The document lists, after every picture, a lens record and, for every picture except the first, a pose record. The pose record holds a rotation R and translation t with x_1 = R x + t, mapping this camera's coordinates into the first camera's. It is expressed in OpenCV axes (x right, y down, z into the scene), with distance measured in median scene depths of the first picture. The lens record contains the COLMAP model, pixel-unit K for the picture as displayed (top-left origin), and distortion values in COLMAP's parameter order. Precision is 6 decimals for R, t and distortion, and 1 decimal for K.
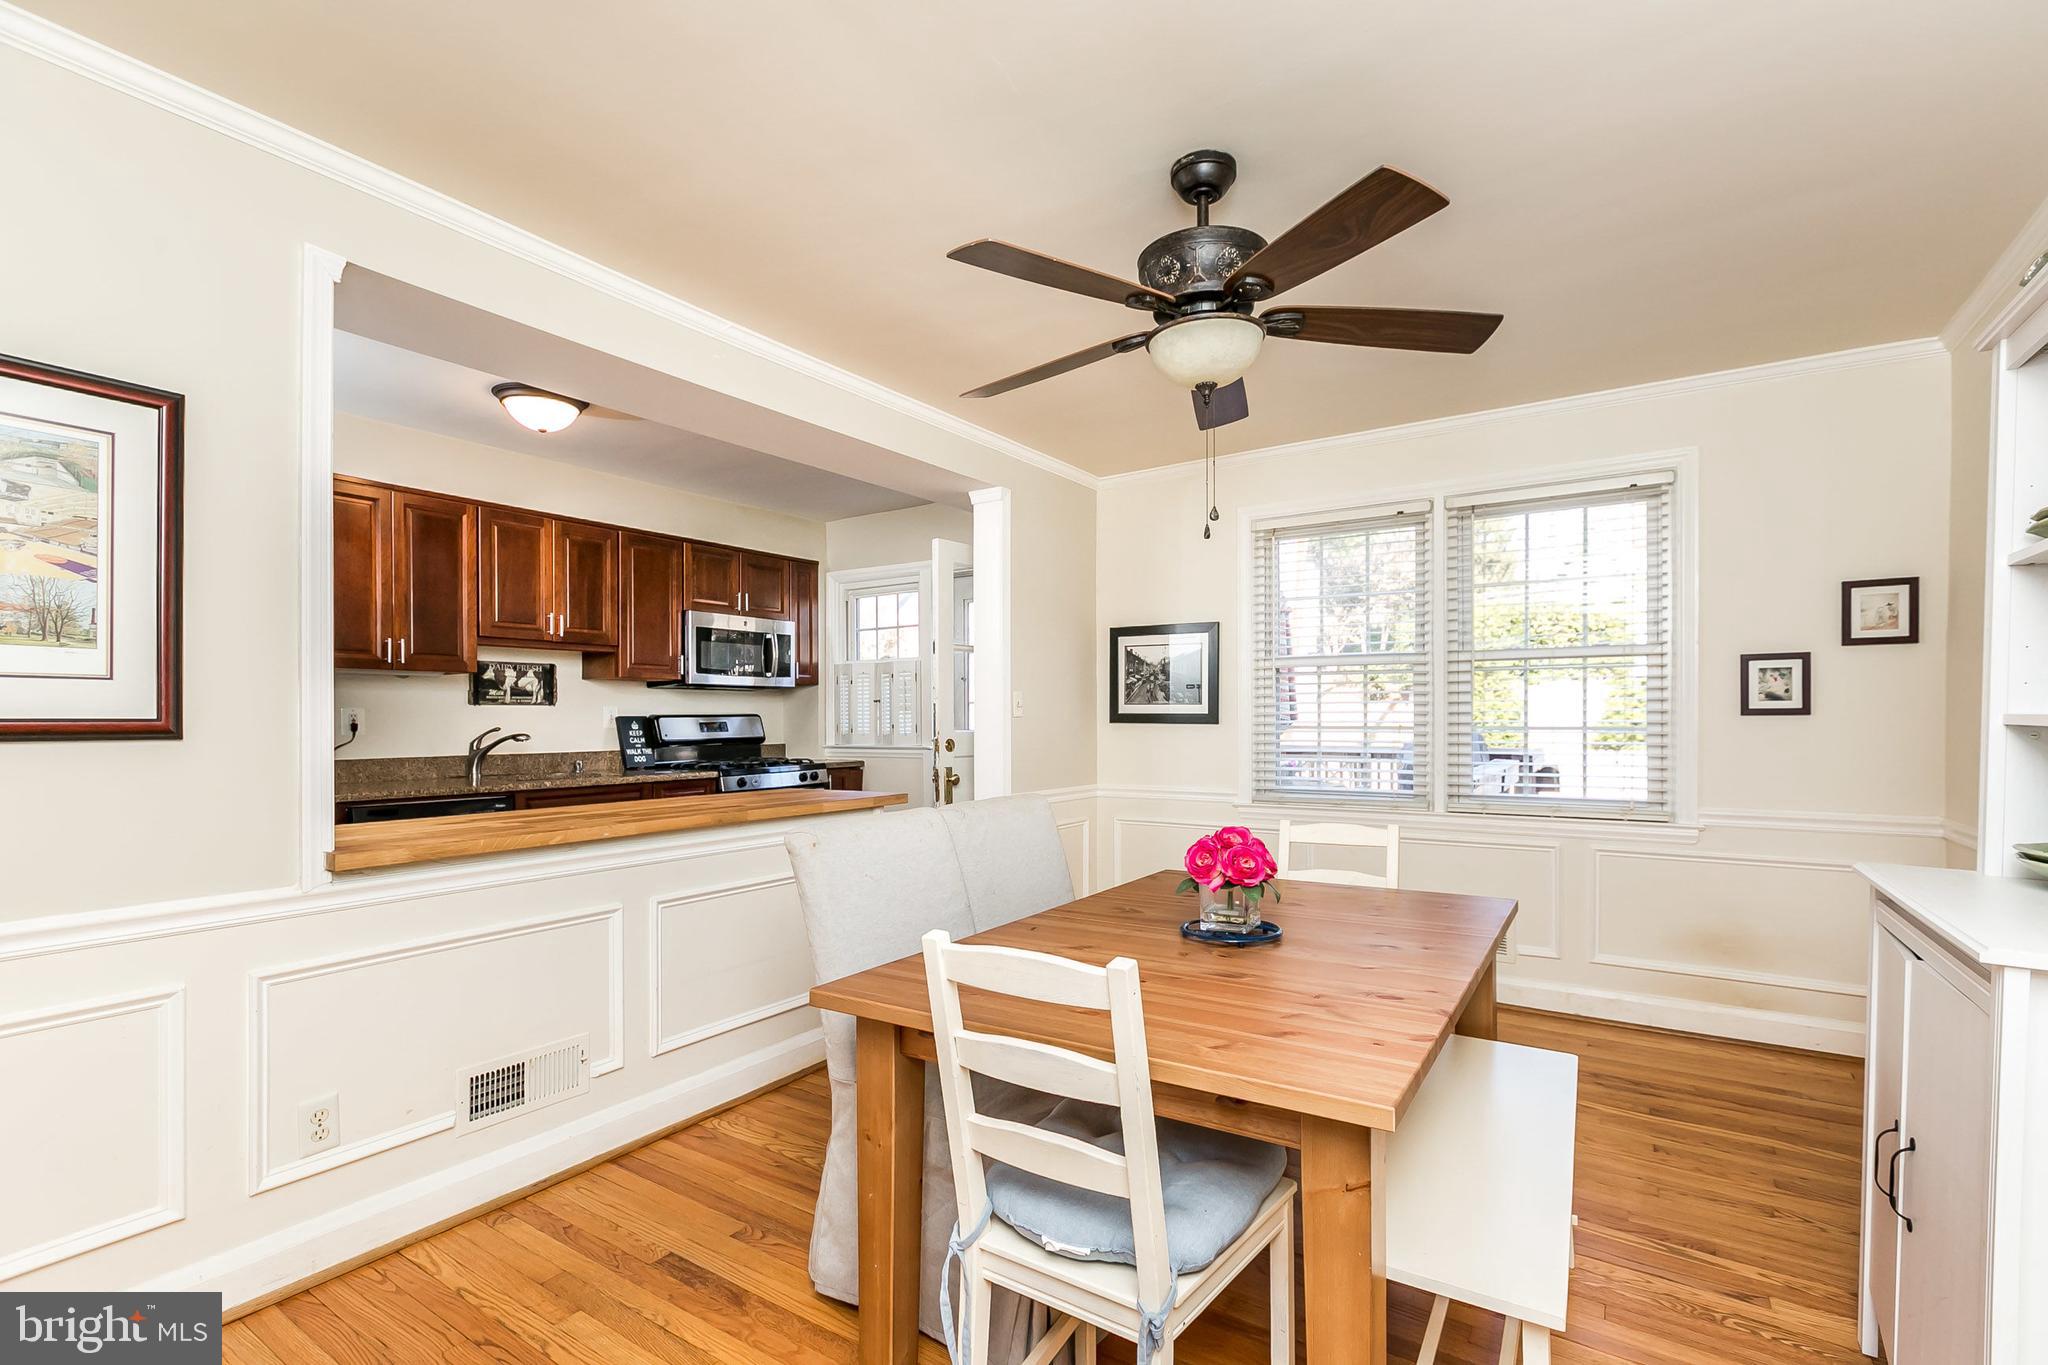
lens RADIAL K [[926.1, 0, 1033.8], [0, 926.1, 715.7], [0, 0, 1]] dist [-0.000354, -0.000264]
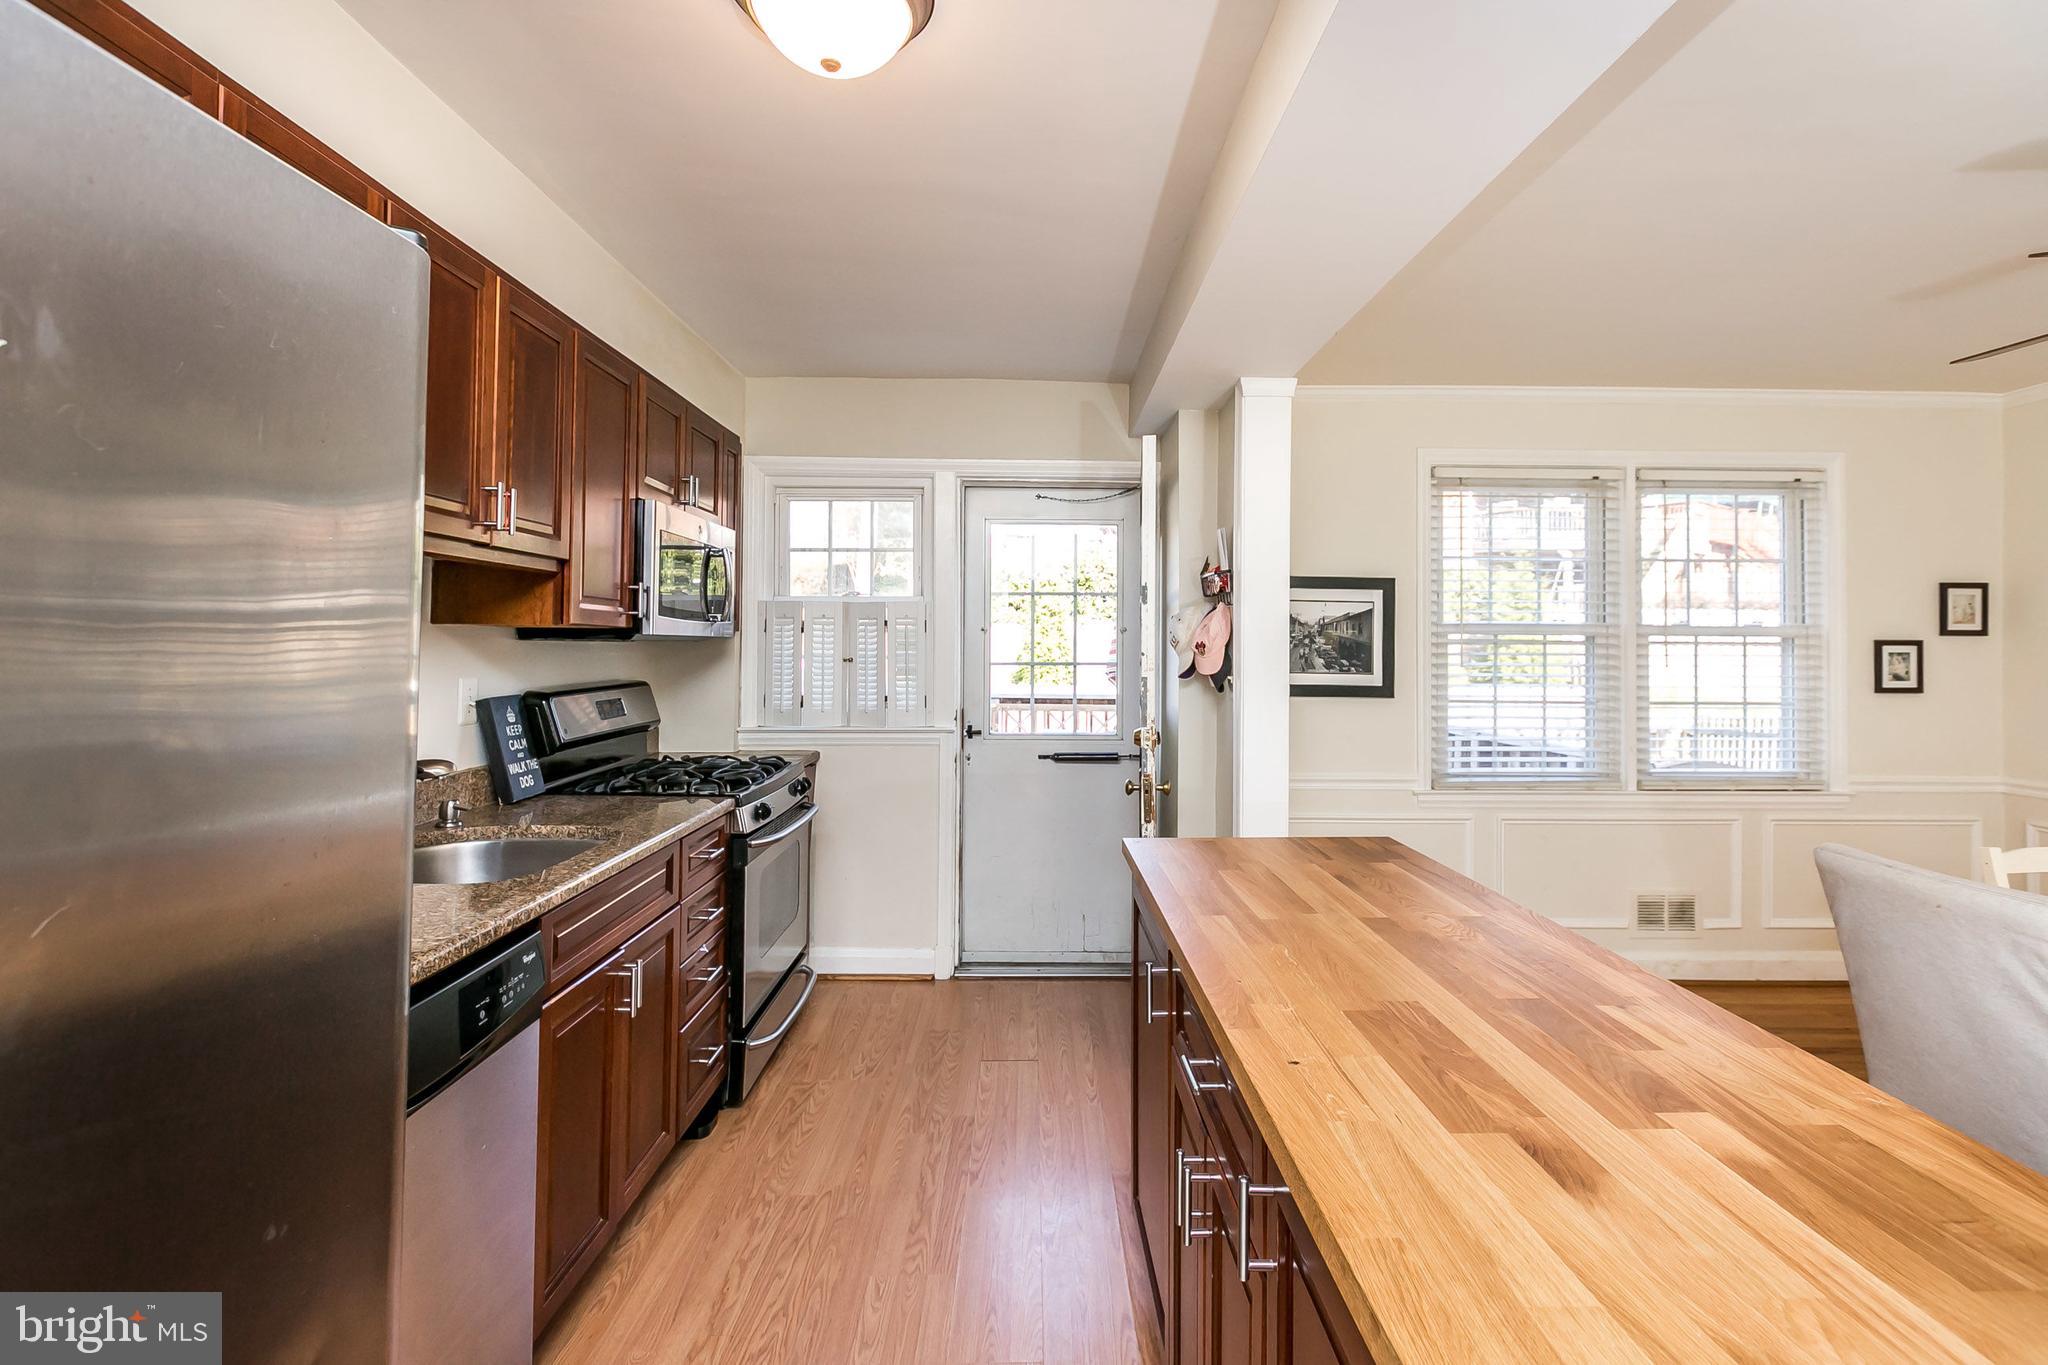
lens RADIAL K [[936.1, 0, 1051.4], [0, 936.1, 628.6], [0, 0, 1]] dist [-0.001234, -0.000800]
pose [[0.823995, 0.020665, 0.566220, -0.542337], [-0.011813, 0.999744, -0.019296, -0.034213], [-0.566474, 0.009212, 0.824028, 0.468154]]
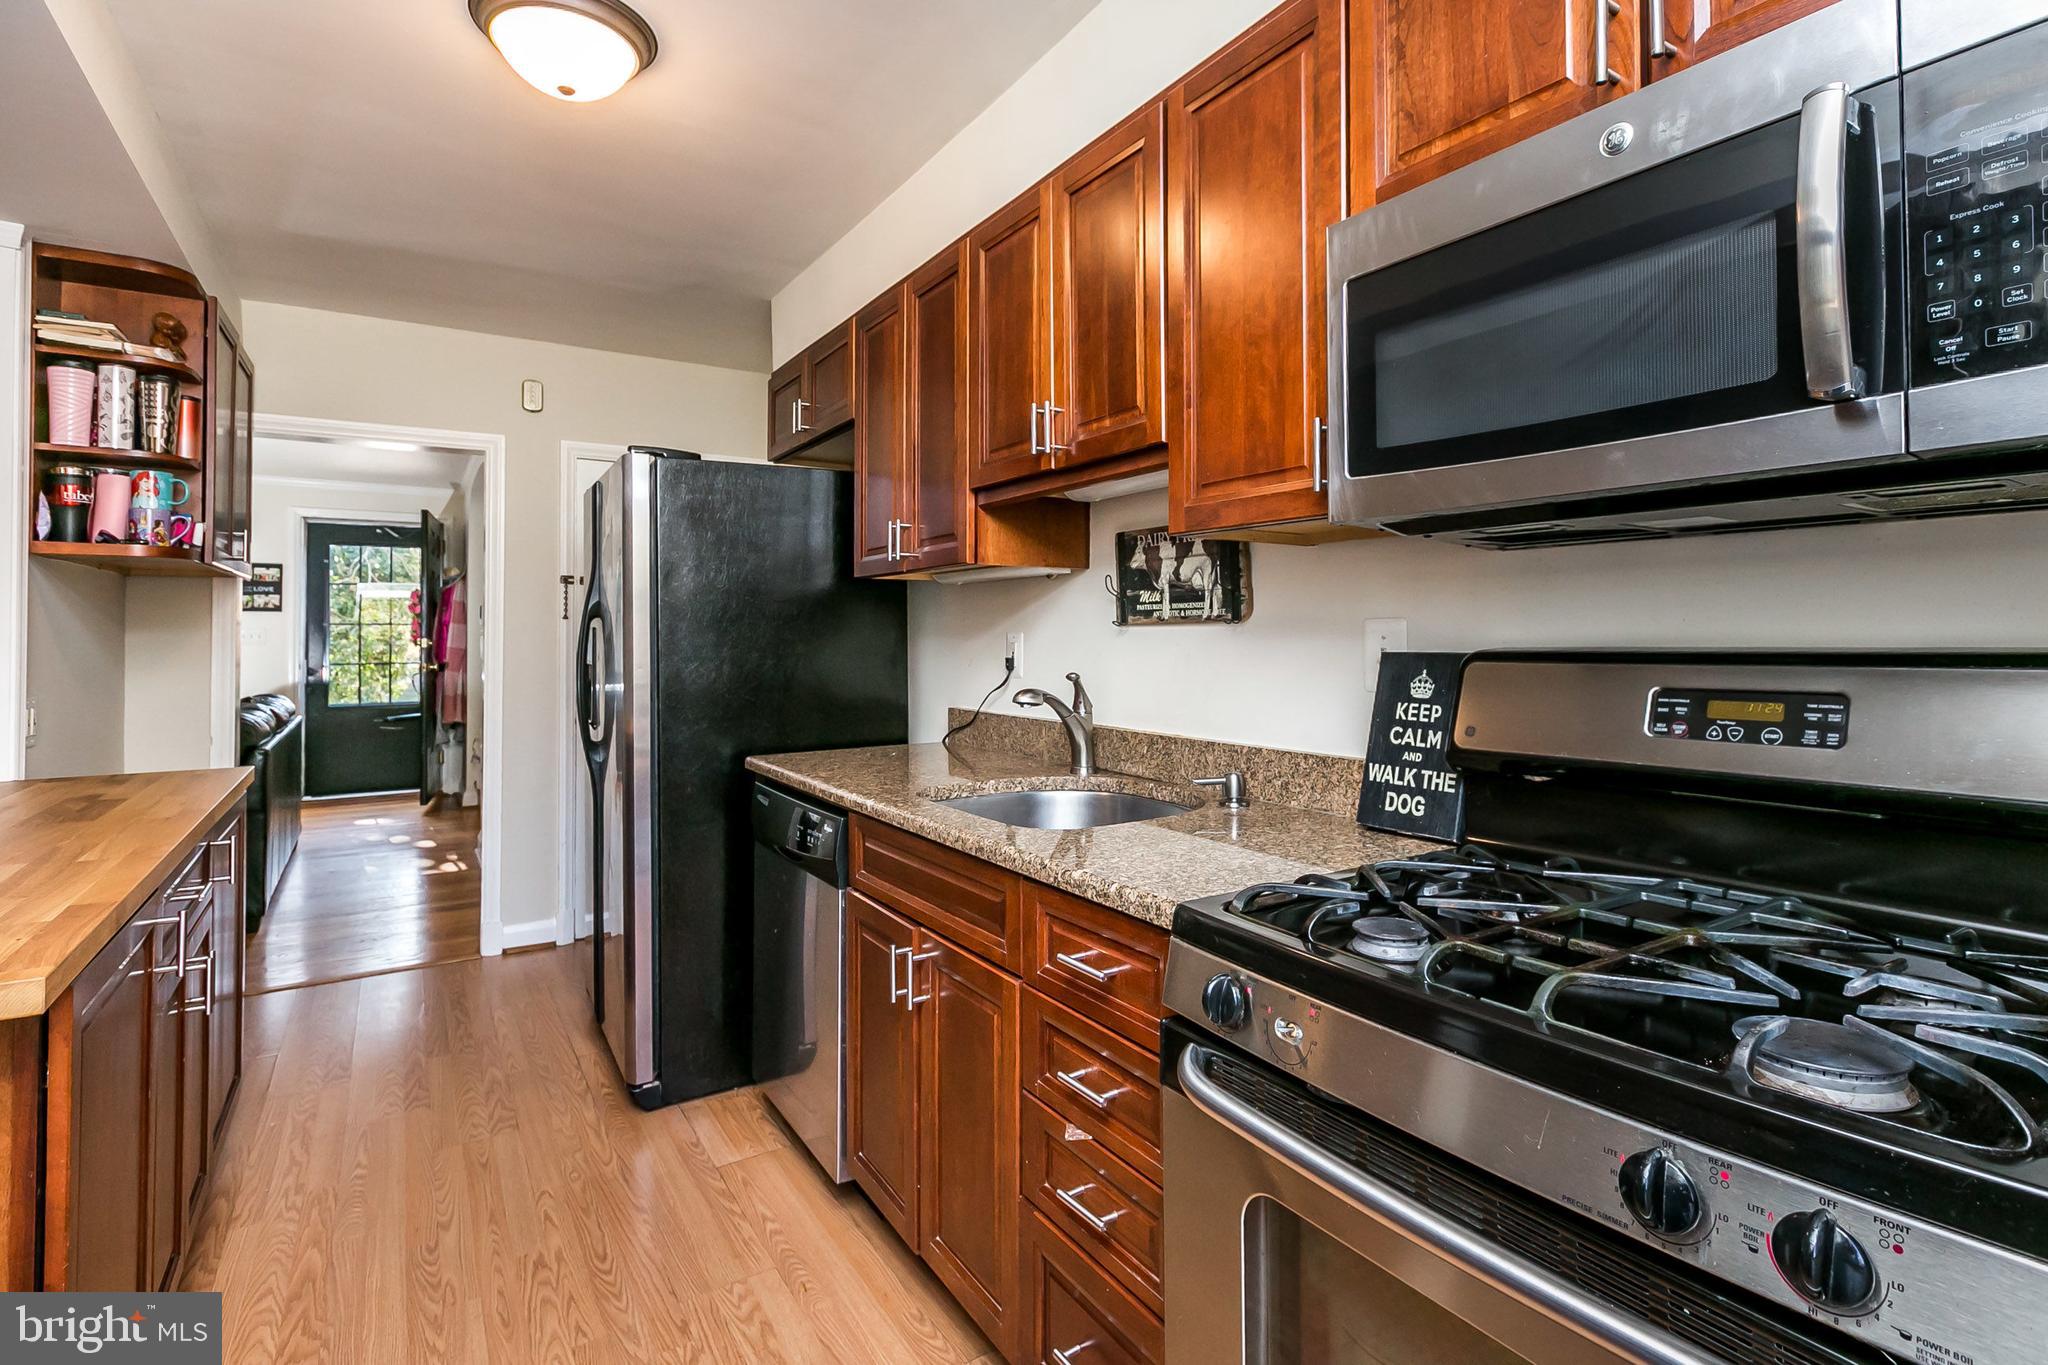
lens RADIAL K [[966.0, 0, 1028.9], [0, 966.0, 627.9], [0, 0, 1]] dist [0.001810, -0.000515]
pose [[-0.403654, -0.009128, -0.914866, -0.119028], [-0.001920, 0.999956, -0.009130, -0.005085], [0.914910, -0.001929, -0.403654, 1.146182]]
